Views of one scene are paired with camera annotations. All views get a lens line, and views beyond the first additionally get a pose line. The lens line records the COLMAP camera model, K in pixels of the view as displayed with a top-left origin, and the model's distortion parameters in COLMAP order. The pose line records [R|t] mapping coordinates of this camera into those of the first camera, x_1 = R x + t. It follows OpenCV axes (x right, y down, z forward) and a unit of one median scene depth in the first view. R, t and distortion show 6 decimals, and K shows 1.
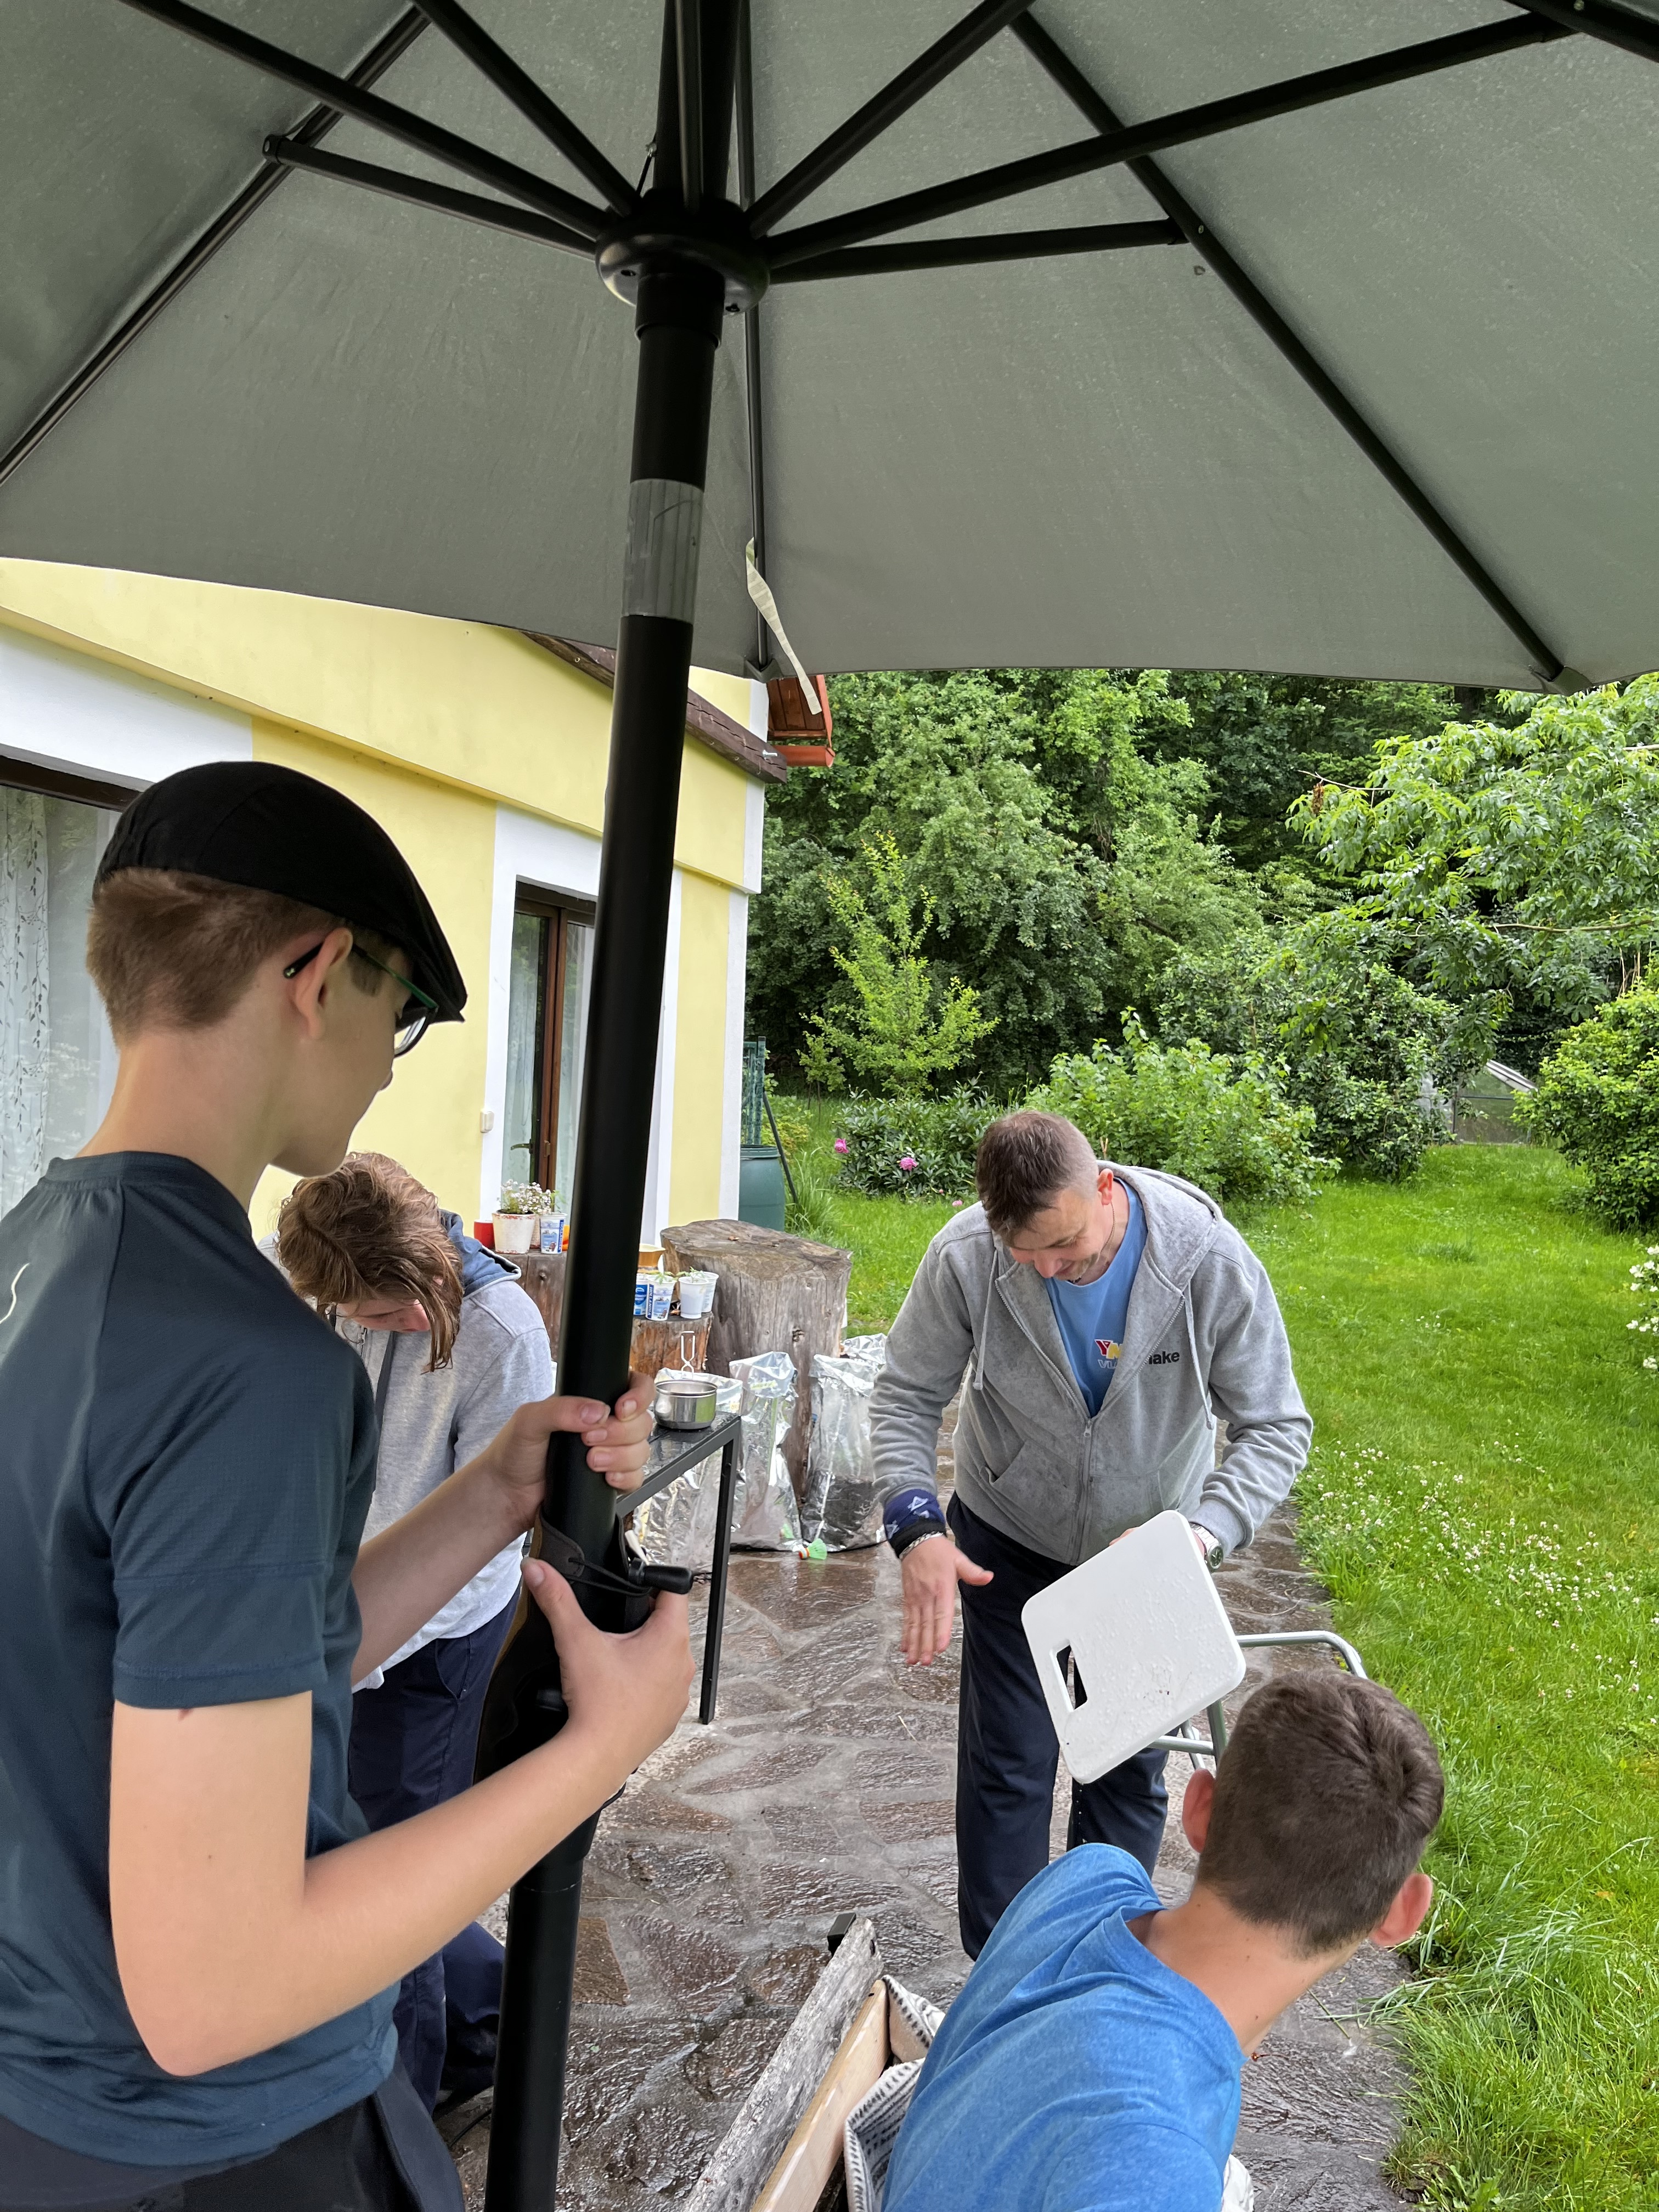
lens RADIAL K [[1652.2, 0, 827.6], [0, 1652.2, 1082.9], [0, 0, 1]] dist [0.045435, -0.059506]
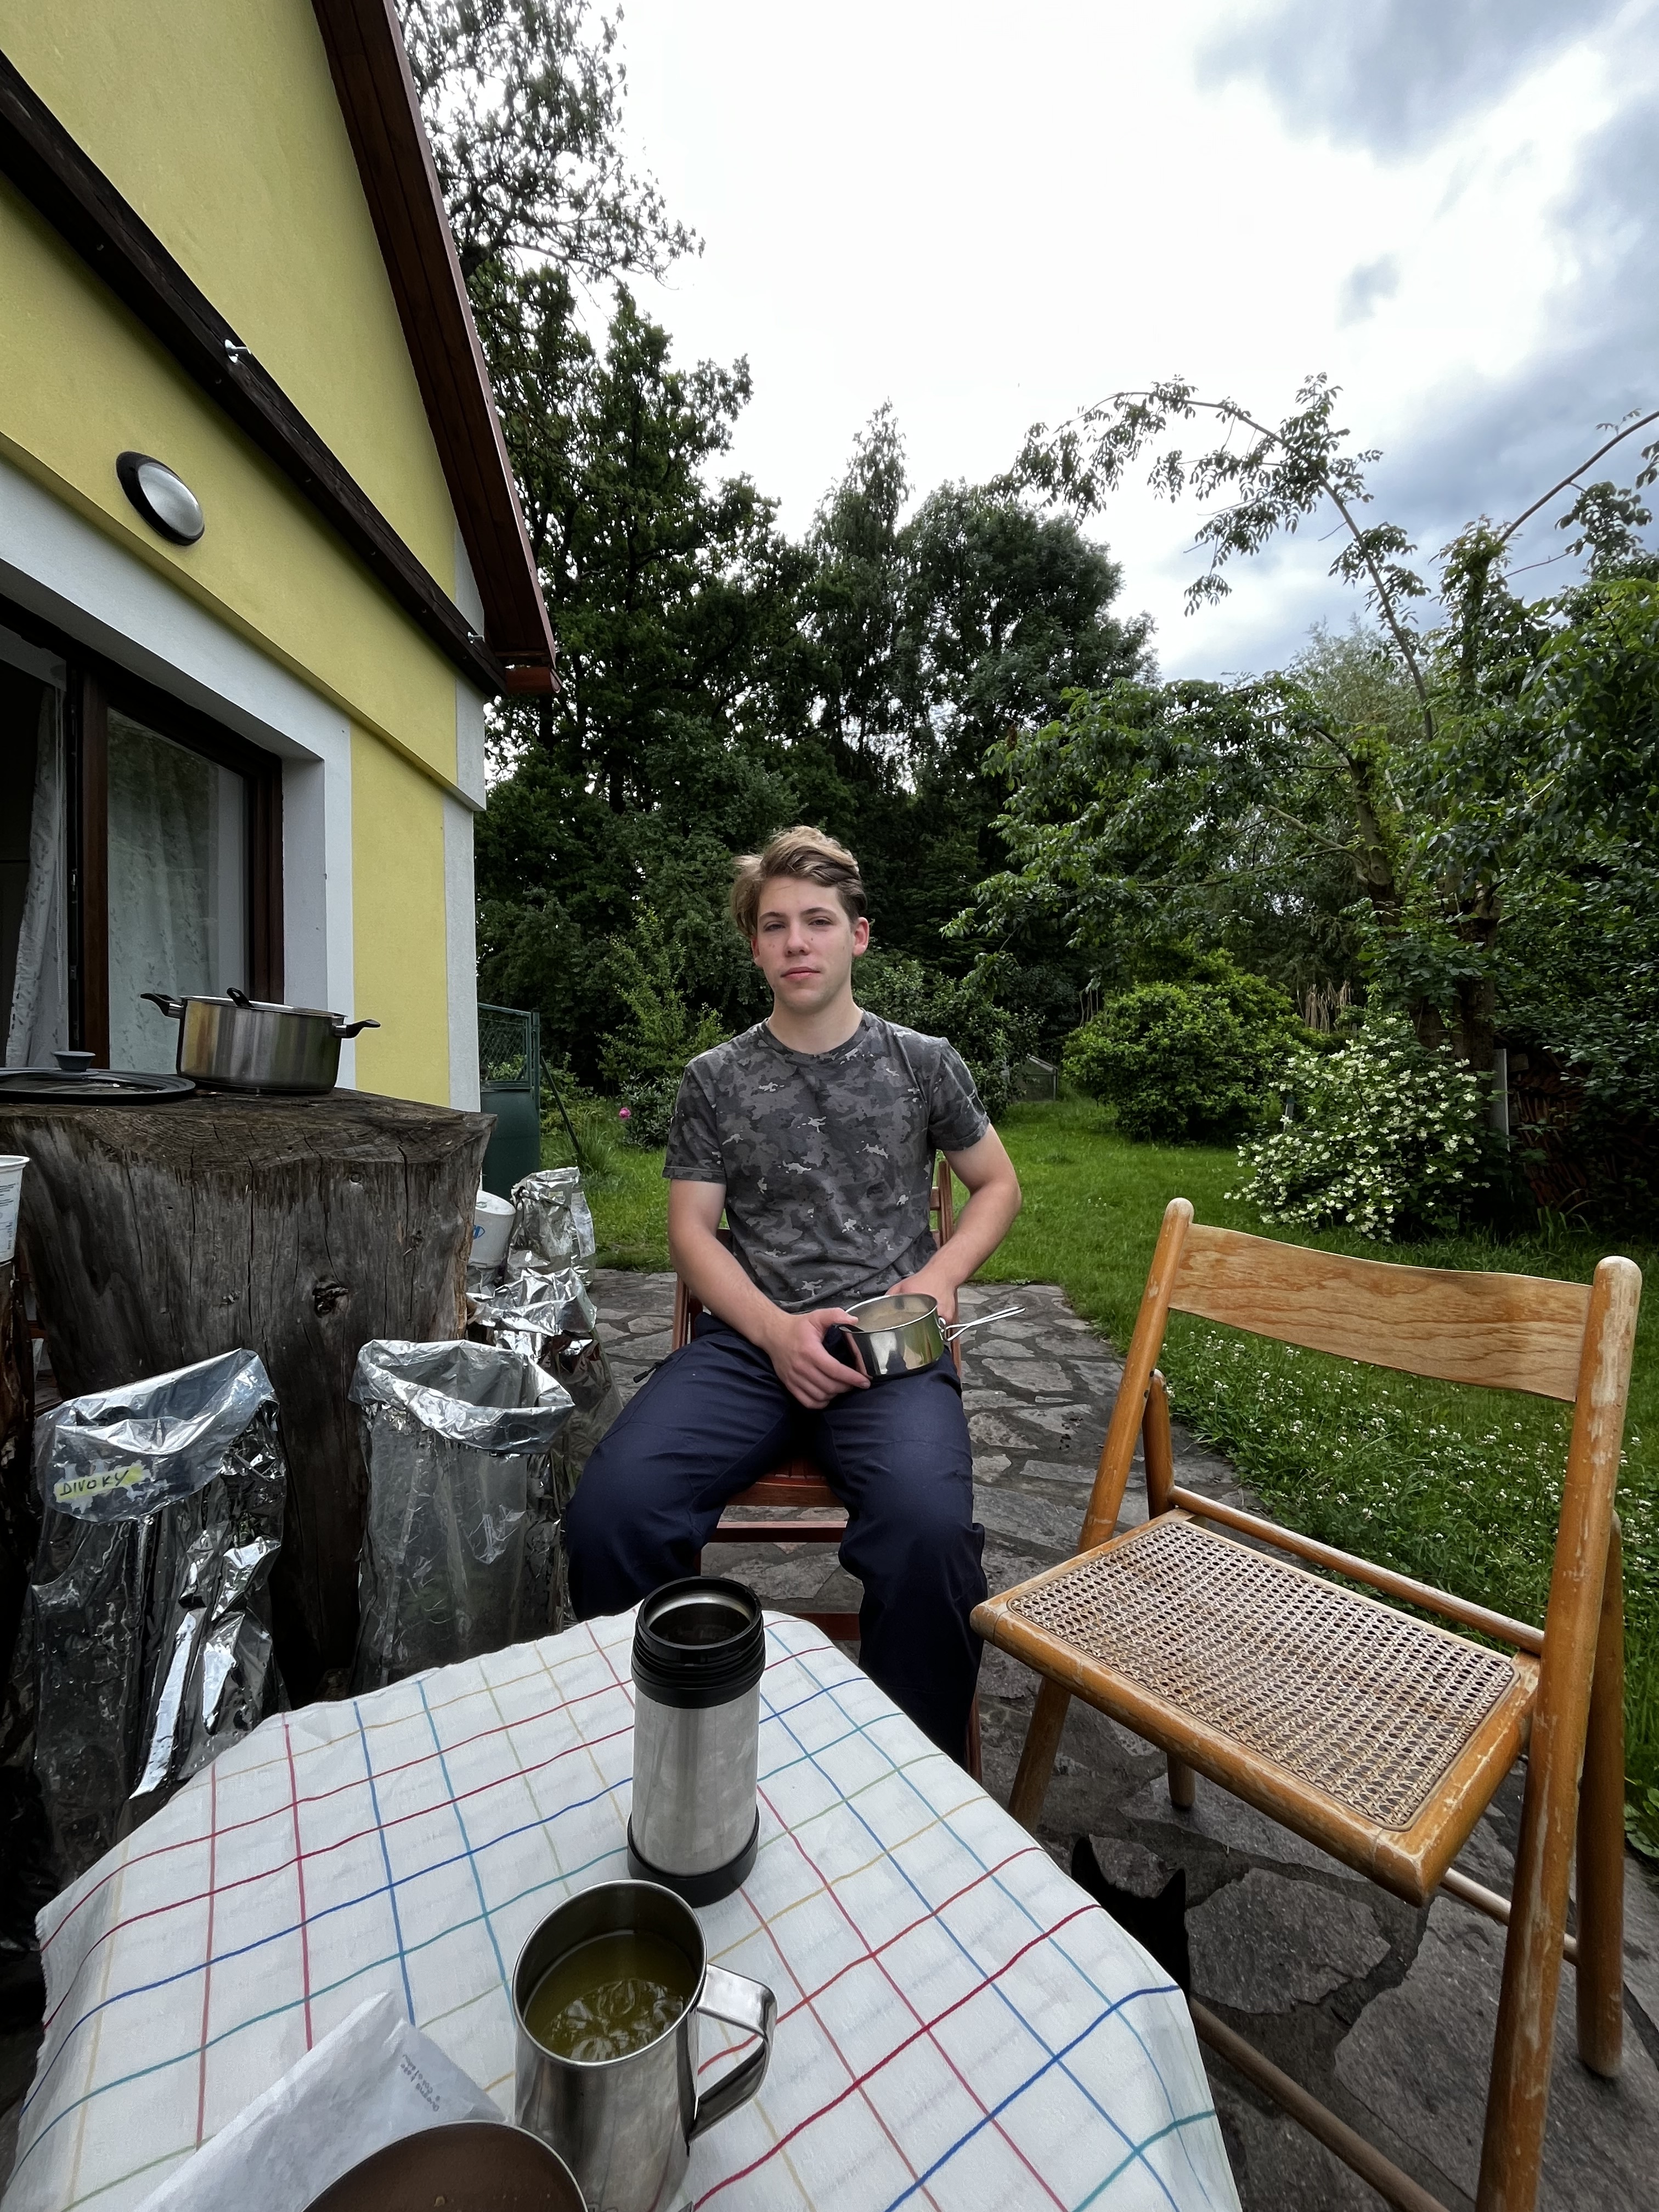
lens RADIAL K [[898.0, 0, 832.6], [0, 898.0, 1095.4], [0, 0, 1]] dist [0.008939, -0.000027]
pose [[0.975705, -0.054701, 0.212151, 0.017792], [0.057388, 0.998331, -0.006525, 0.033405], [-0.211440, 0.018542, 0.977215, 0.226120]]
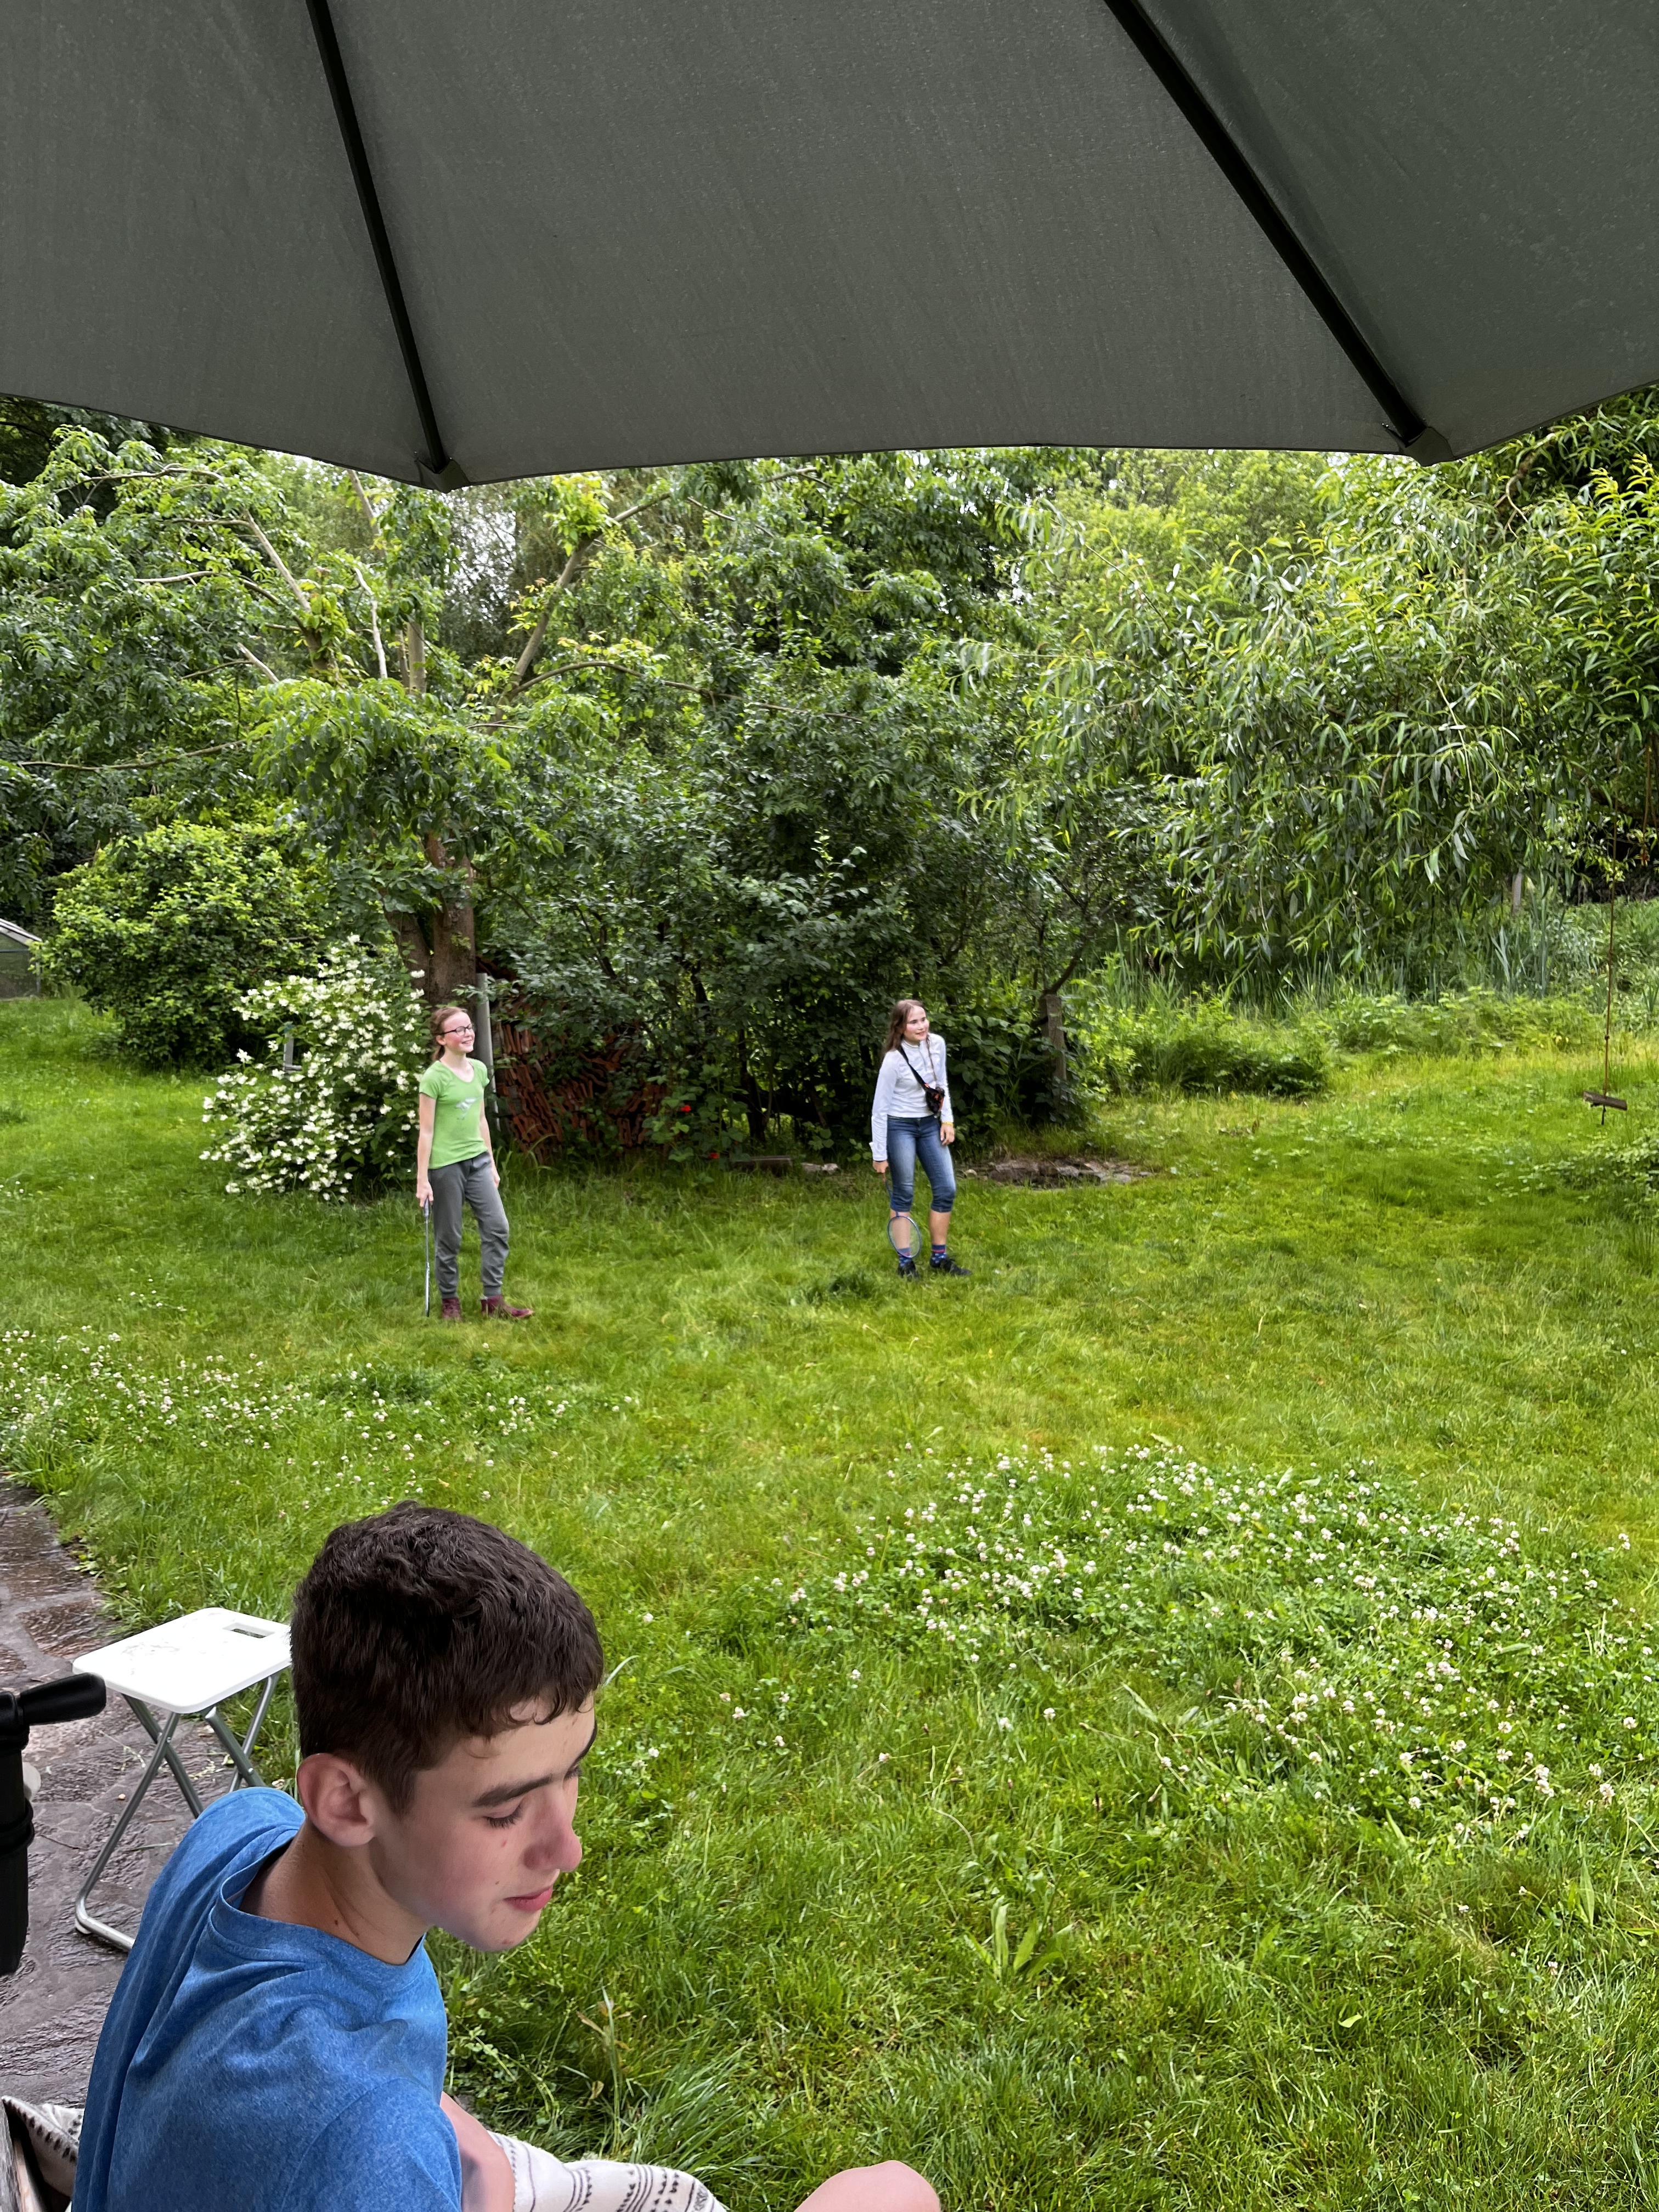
lens RADIAL K [[1652.2, 0, 799.2], [0, 1652.2, 1105.4], [0, 0, 1]] dist [0.045435, -0.059506]
pose [[0.659090, -0.150833, 0.736783, -0.019029], [0.074285, 0.987948, 0.135799, 0.000861], [-0.748386, -0.034772, 0.662351, 0.023318]]
